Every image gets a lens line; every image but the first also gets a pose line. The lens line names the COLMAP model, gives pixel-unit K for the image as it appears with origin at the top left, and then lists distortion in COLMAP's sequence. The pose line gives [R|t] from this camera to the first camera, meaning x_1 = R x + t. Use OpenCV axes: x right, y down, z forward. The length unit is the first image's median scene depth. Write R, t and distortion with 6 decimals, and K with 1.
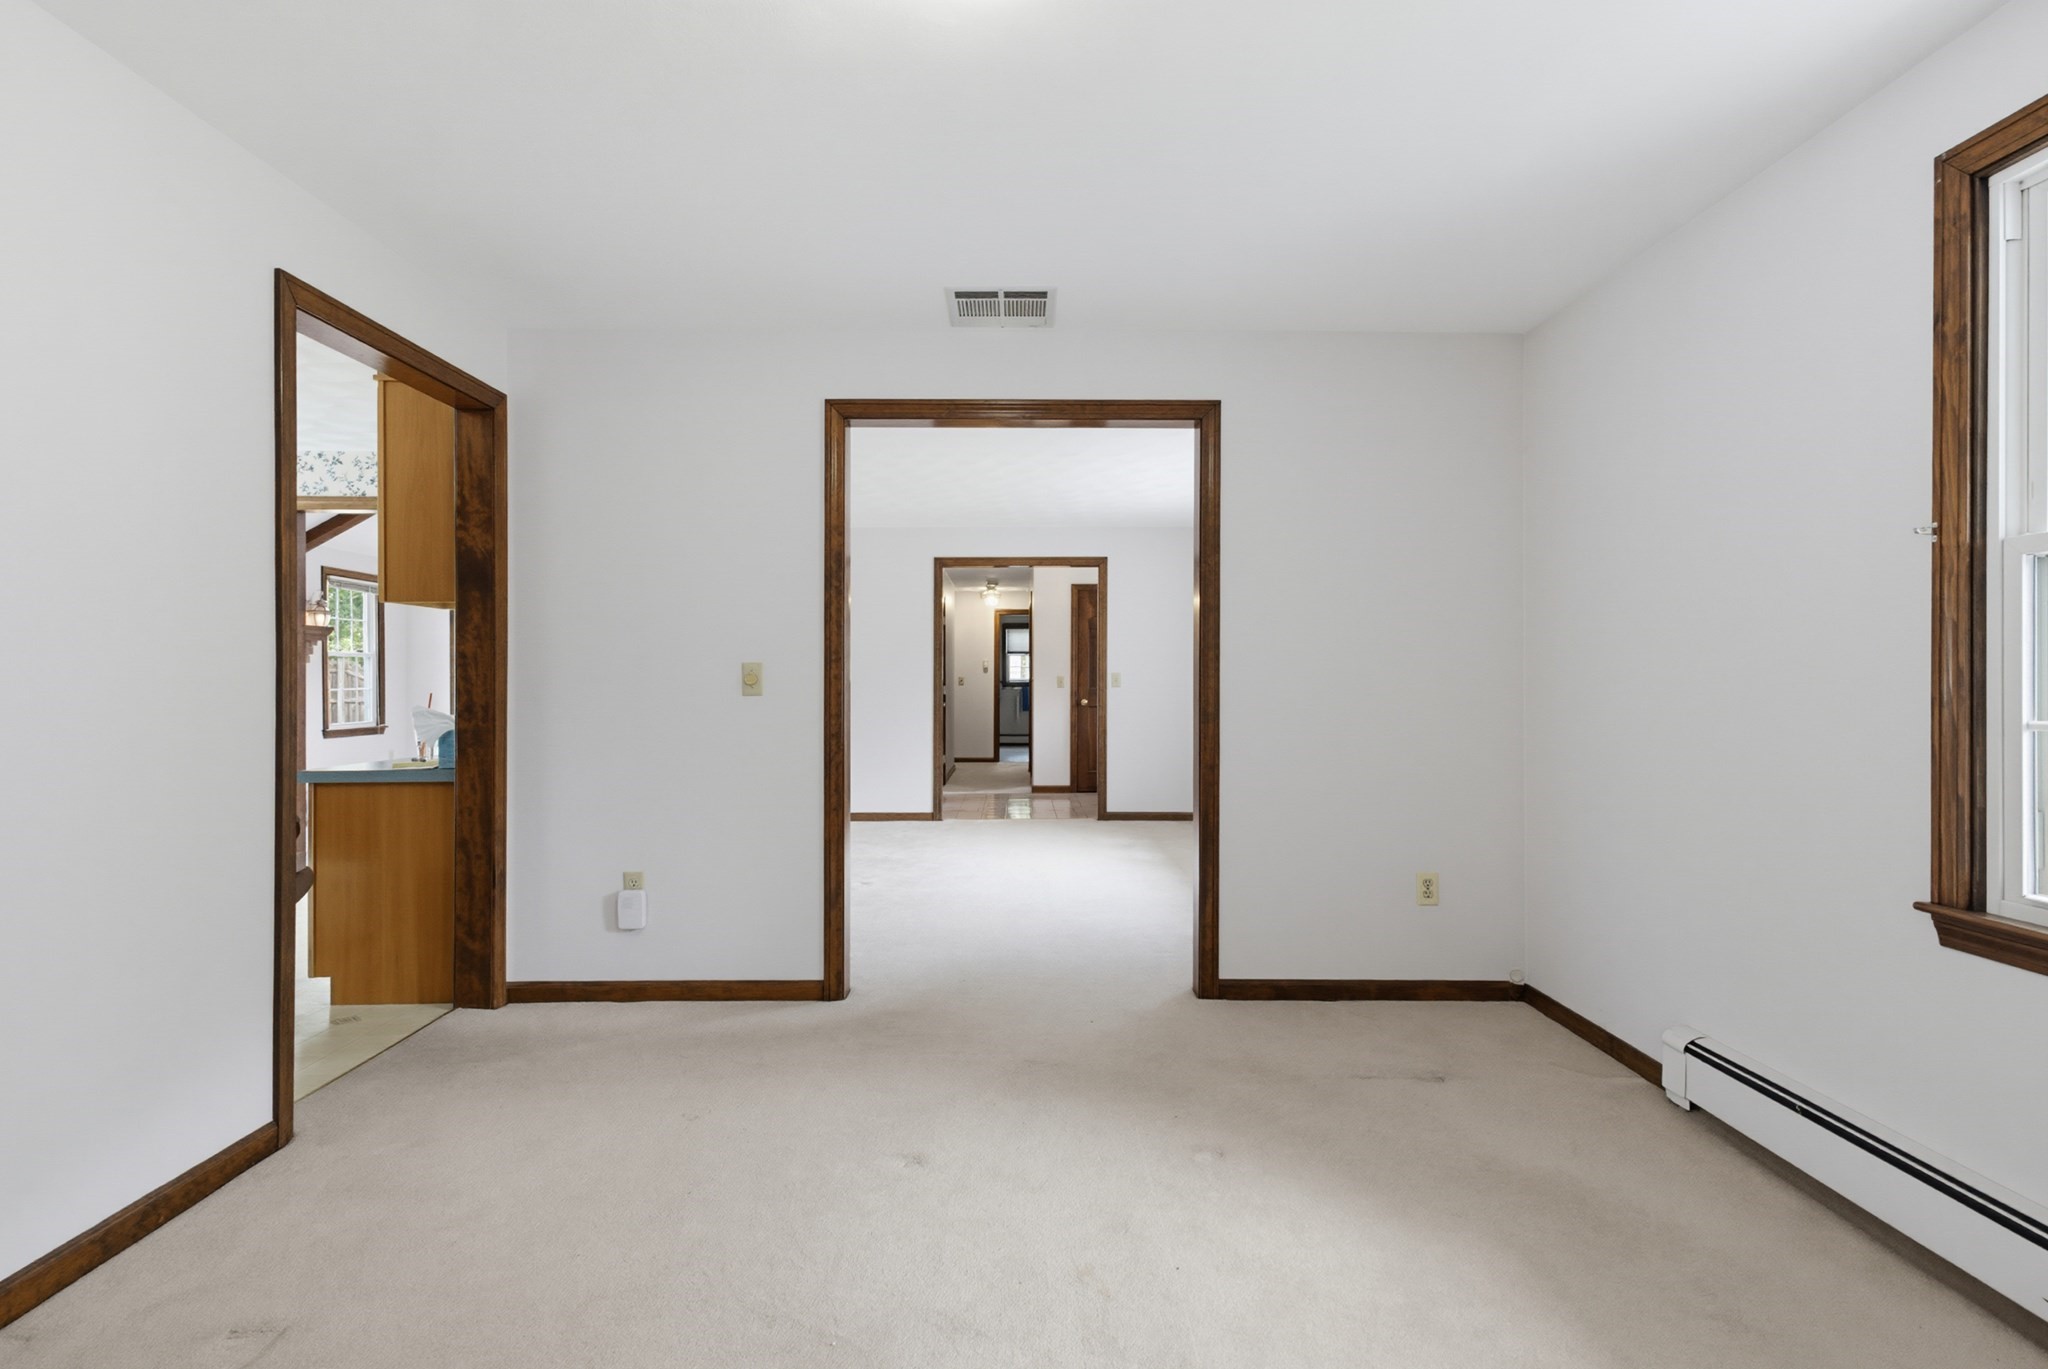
lens RADIAL K [[1023.6, 0, 1024.0], [0, 1023.6, 684.5], [0, 0, 1]] dist [0.019306, -0.000471]
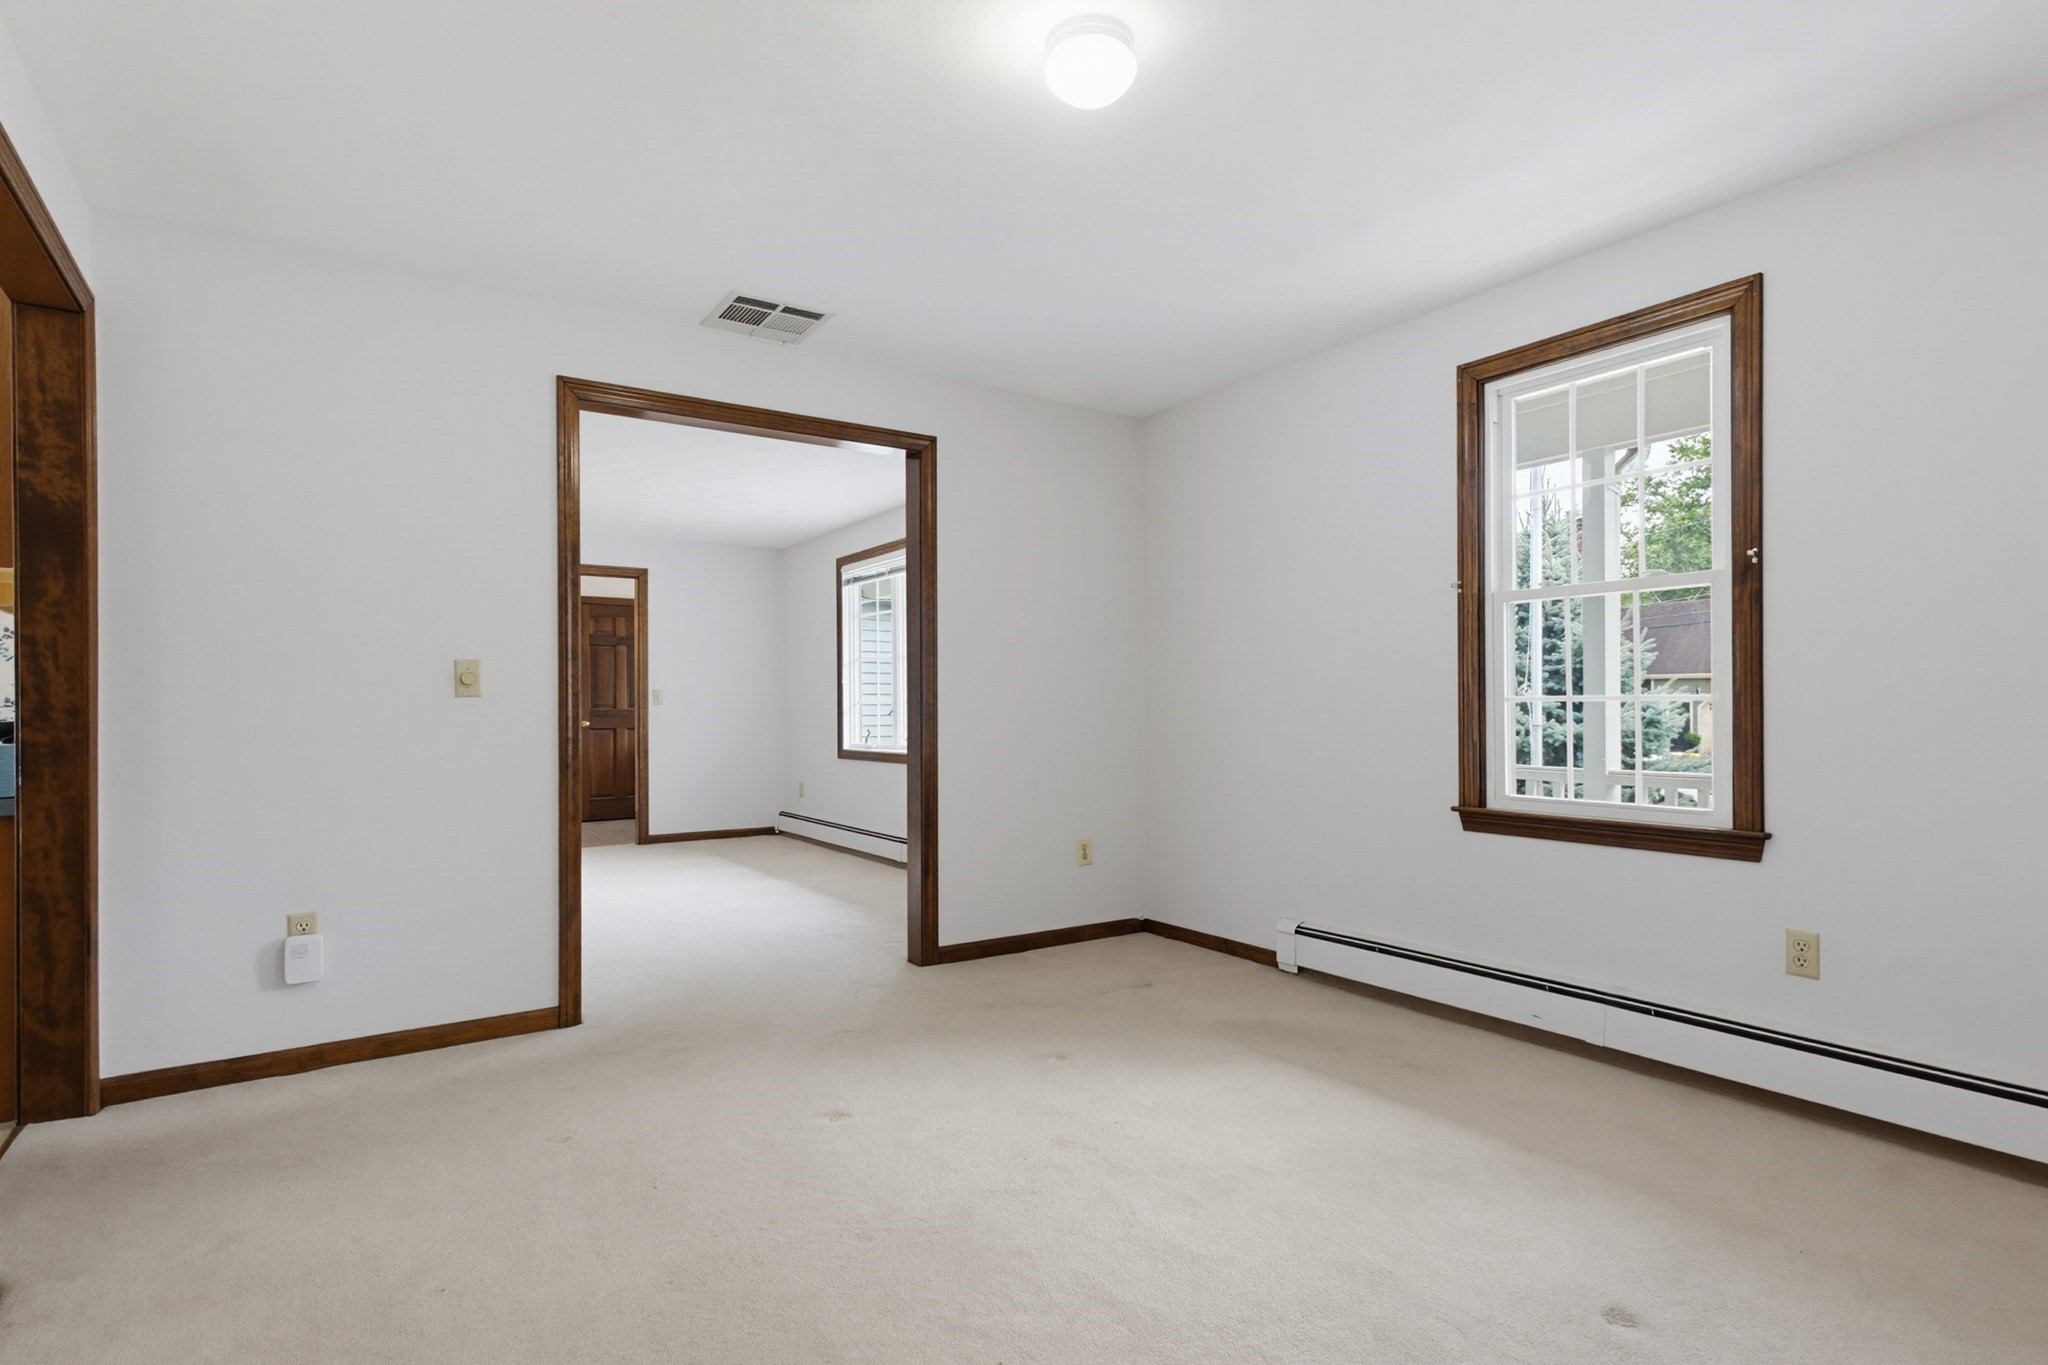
lens RADIAL K [[1044.4, 0, 1020.8], [0, 1044.4, 714.5], [0, 0, 1]] dist [0.021742, -0.000505]
pose [[0.833974, -0.009100, 0.551728, -0.375613], [0.009544, 0.999952, 0.002067, 0.028828], [-0.551721, 0.003542, 0.834021, -0.016668]]
